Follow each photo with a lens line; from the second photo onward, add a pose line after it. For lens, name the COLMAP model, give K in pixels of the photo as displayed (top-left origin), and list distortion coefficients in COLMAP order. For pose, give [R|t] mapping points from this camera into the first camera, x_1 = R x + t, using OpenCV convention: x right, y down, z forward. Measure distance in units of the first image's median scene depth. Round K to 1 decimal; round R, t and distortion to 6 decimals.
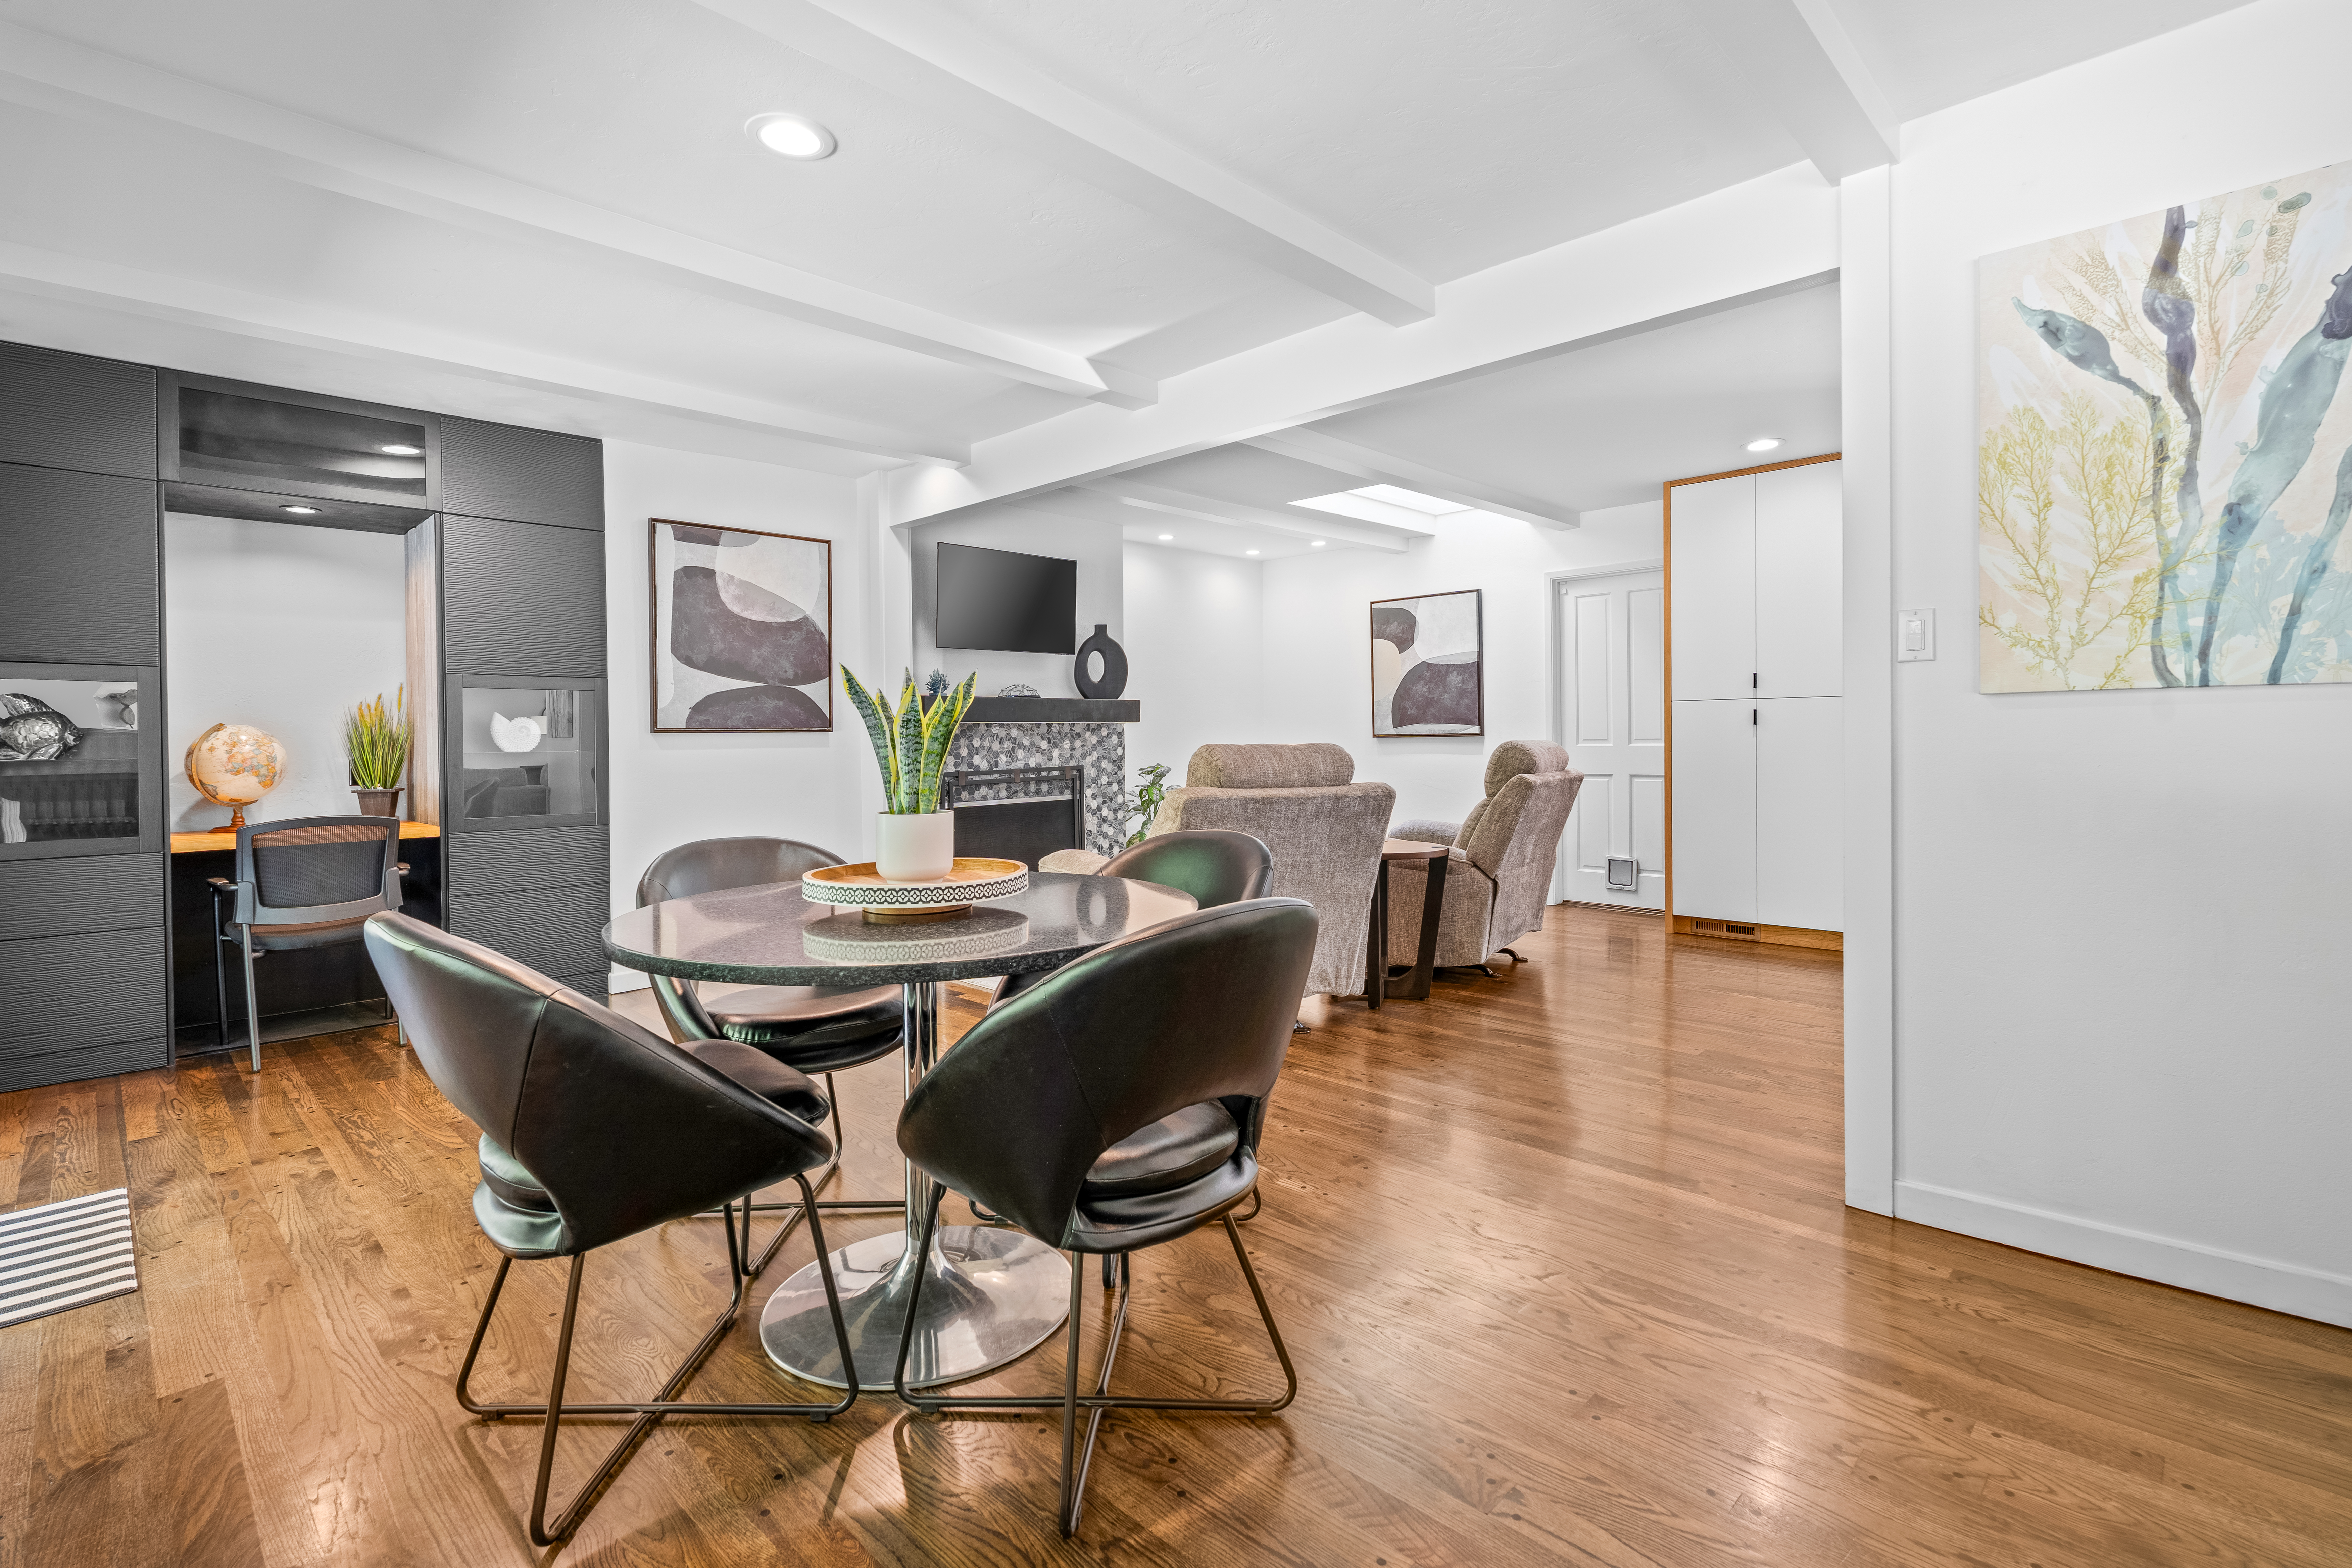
lens RADIAL K [[1099.0, 0, 1199.4], [0, 1099.0, 736.8], [0, 0, 1]] dist [0.000702, 0.000032]
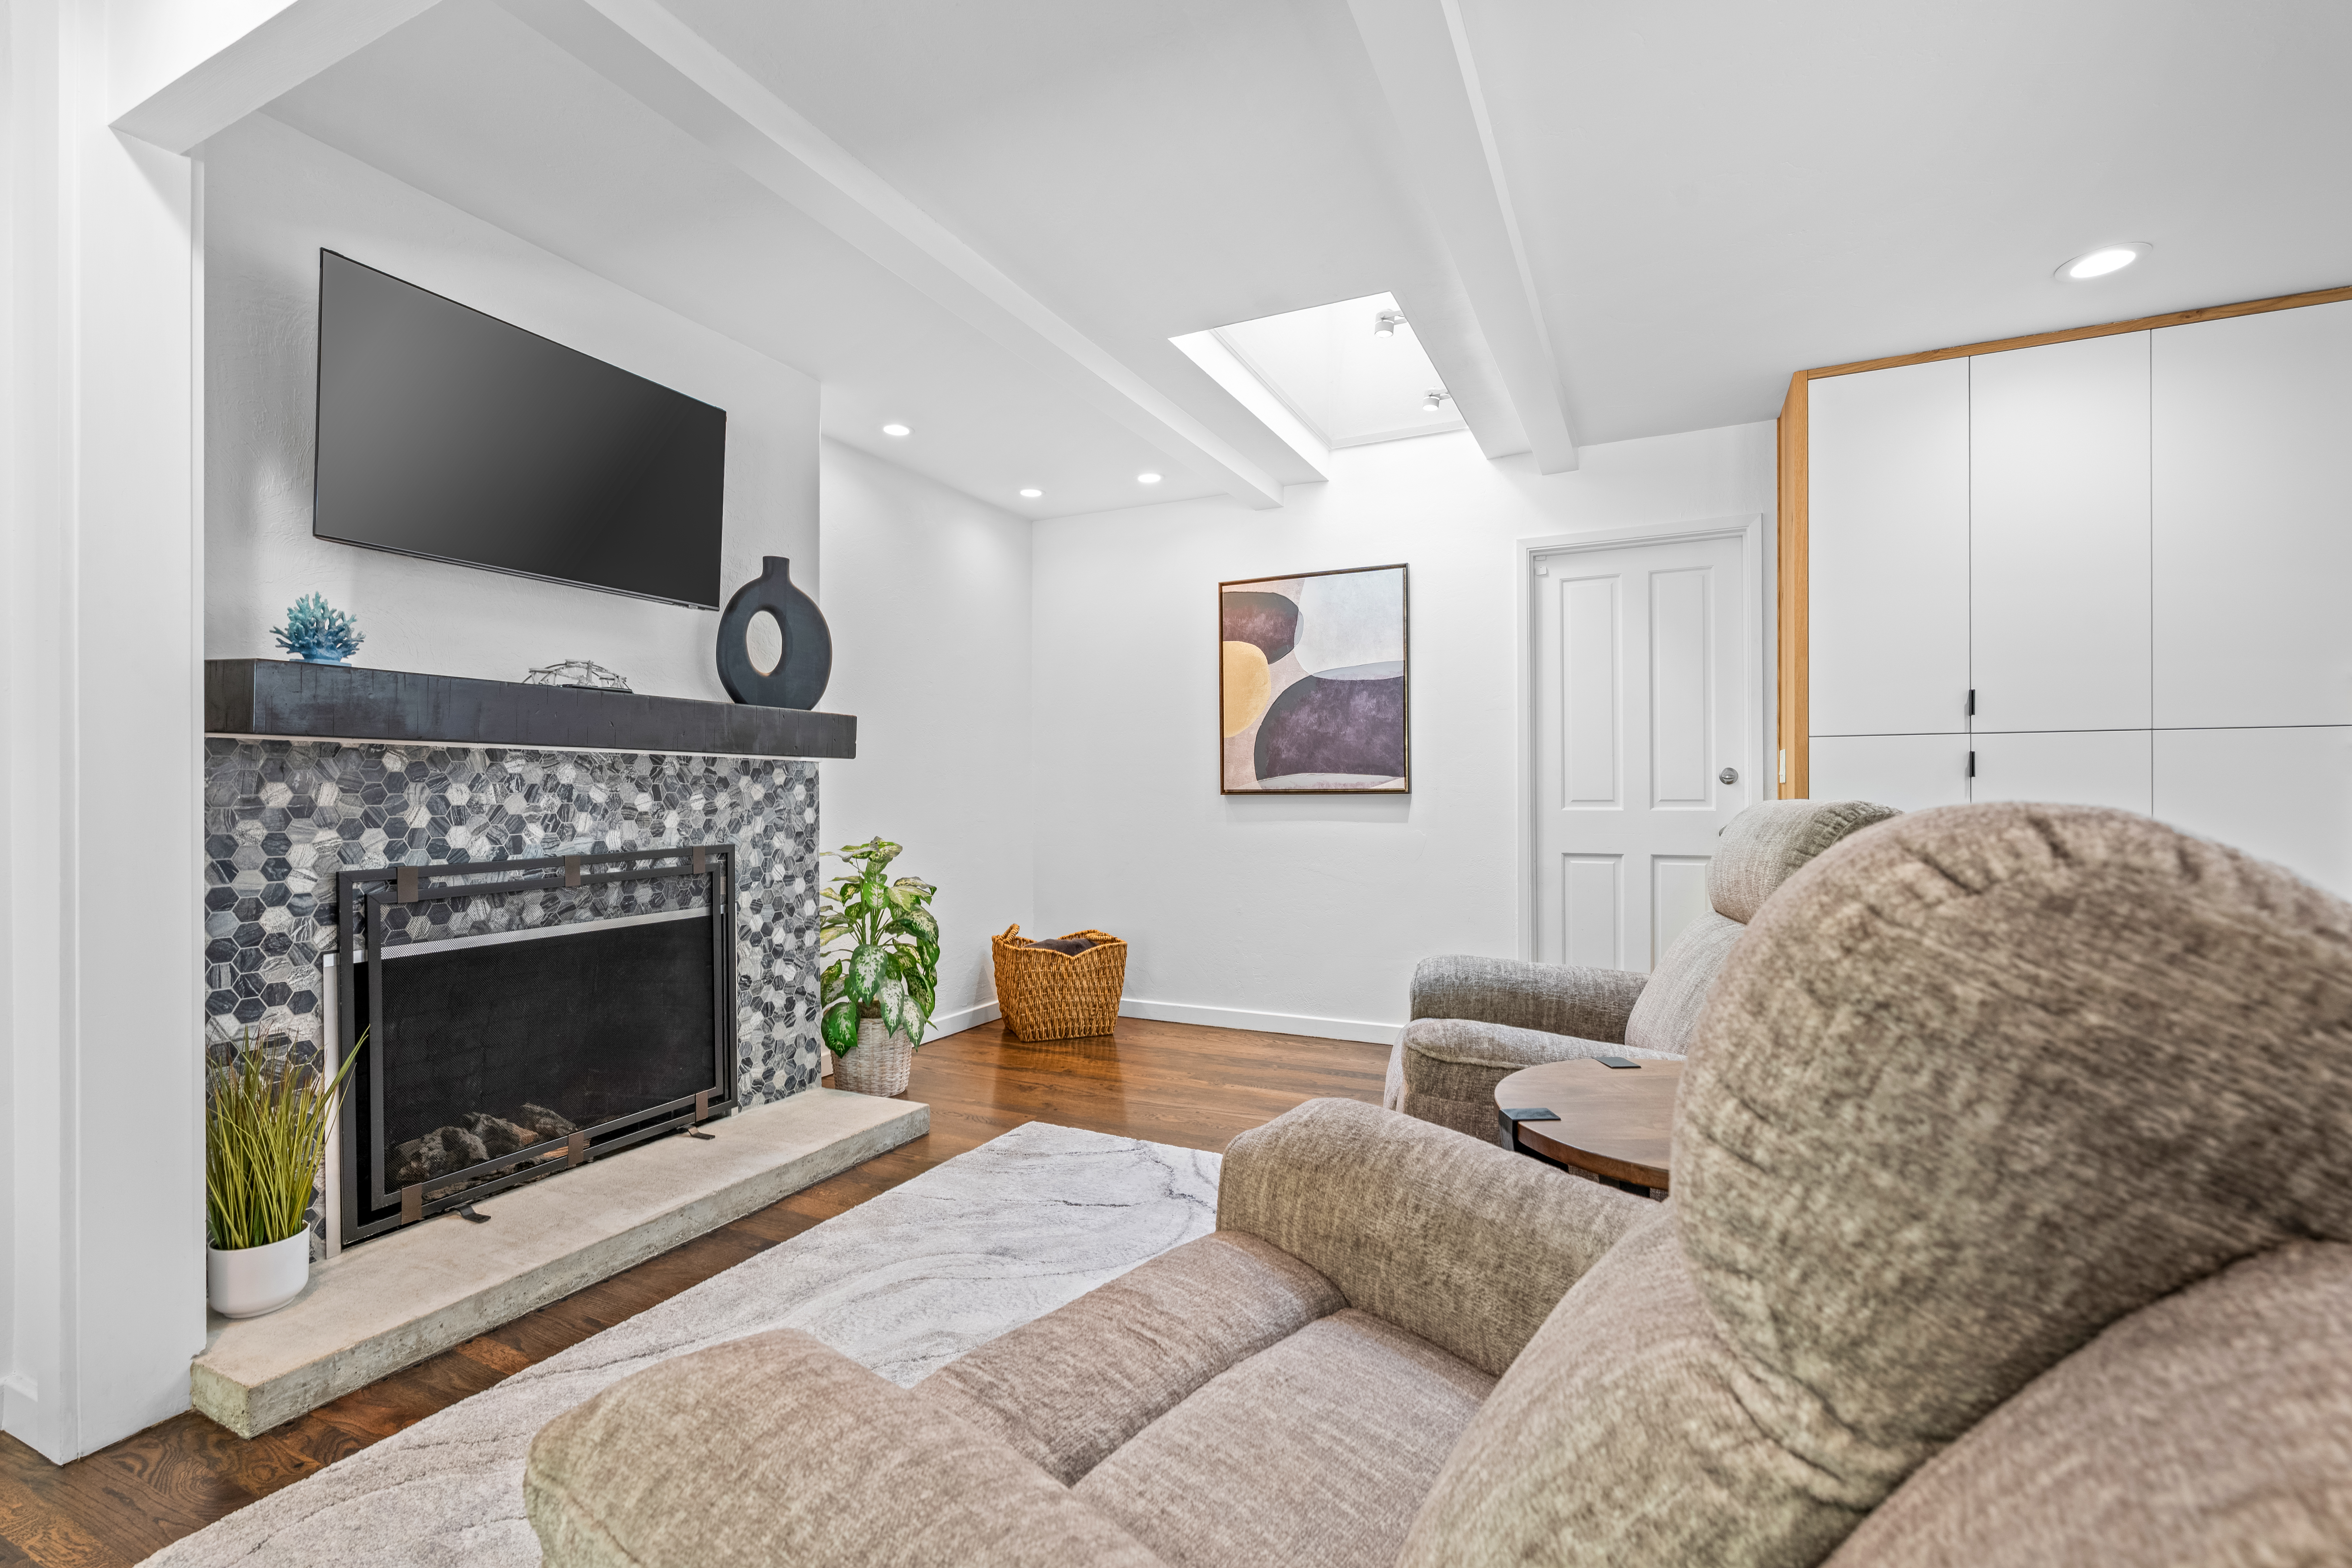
lens RADIAL K [[1026.5, 0, 1170.3], [0, 1026.5, 791.9], [0, 0, 1]] dist [-0.006936, 0.001665]
pose [[0.953256, 0.010717, 0.301972, -0.058501], [-0.009069, 0.999935, -0.006859, 0.003955], [-0.302026, 0.003800, 0.953292, 0.505744]]
